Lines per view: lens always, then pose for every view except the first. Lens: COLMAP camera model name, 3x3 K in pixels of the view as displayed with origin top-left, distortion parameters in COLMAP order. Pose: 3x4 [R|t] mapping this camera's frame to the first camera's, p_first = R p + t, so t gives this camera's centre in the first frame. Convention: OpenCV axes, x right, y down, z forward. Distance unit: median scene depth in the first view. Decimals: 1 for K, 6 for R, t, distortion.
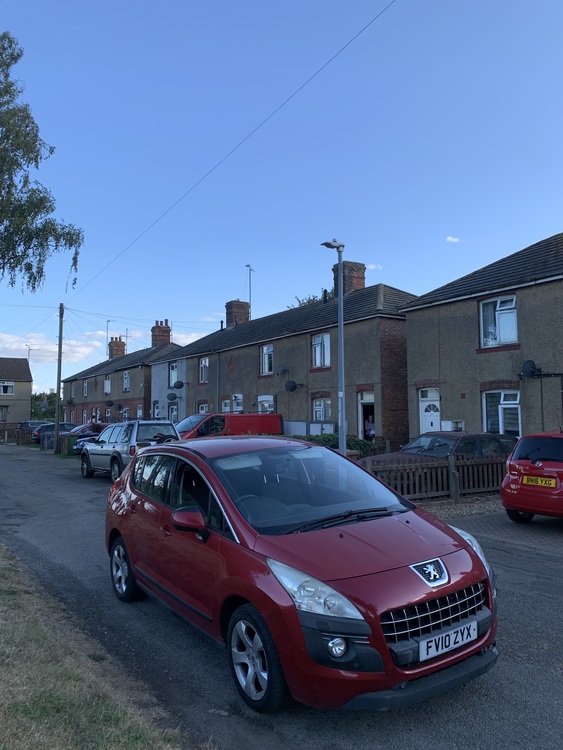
lens RADIAL K [[569.8, 0, 286.1], [0, 569.8, 354.4], [0, 0, 1]] dist [0.063243, -0.061615]
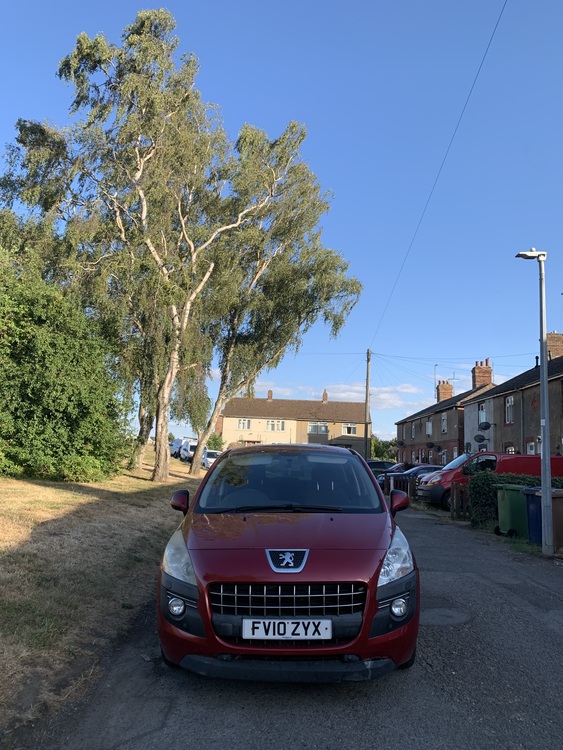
lens RADIAL K [[569.8, 0, 286.1], [0, 569.8, 354.4], [0, 0, 1]] dist [0.063243, -0.061615]
pose [[0.820773, -0.062262, -0.567851, 0.663180], [0.016081, 0.996167, -0.085981, 0.084765], [0.571028, 0.061439, 0.818628, 0.124894]]
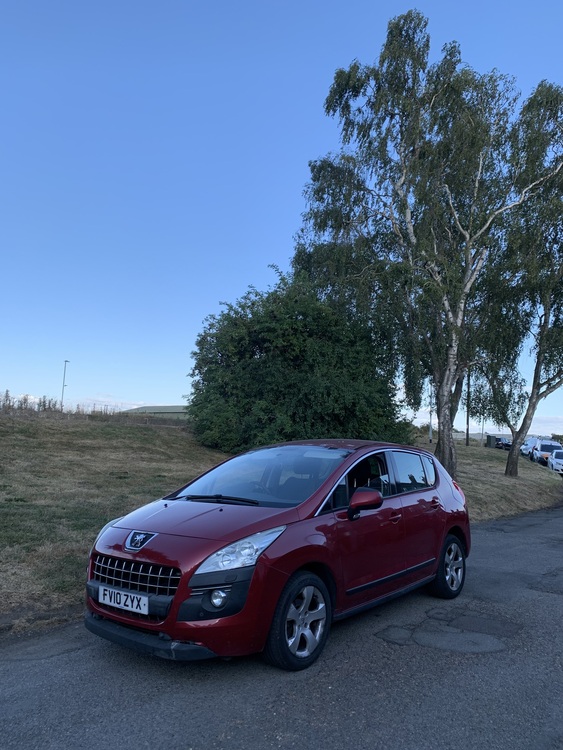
lens RADIAL K [[569.8, 0, 286.1], [0, 569.8, 354.4], [0, 0, 1]] dist [0.063243, -0.061615]
pose [[0.297917, -0.123524, -0.946566, 1.143610], [0.058750, 0.992085, -0.110973, 0.124850], [0.952782, -0.022550, 0.302816, 0.742382]]
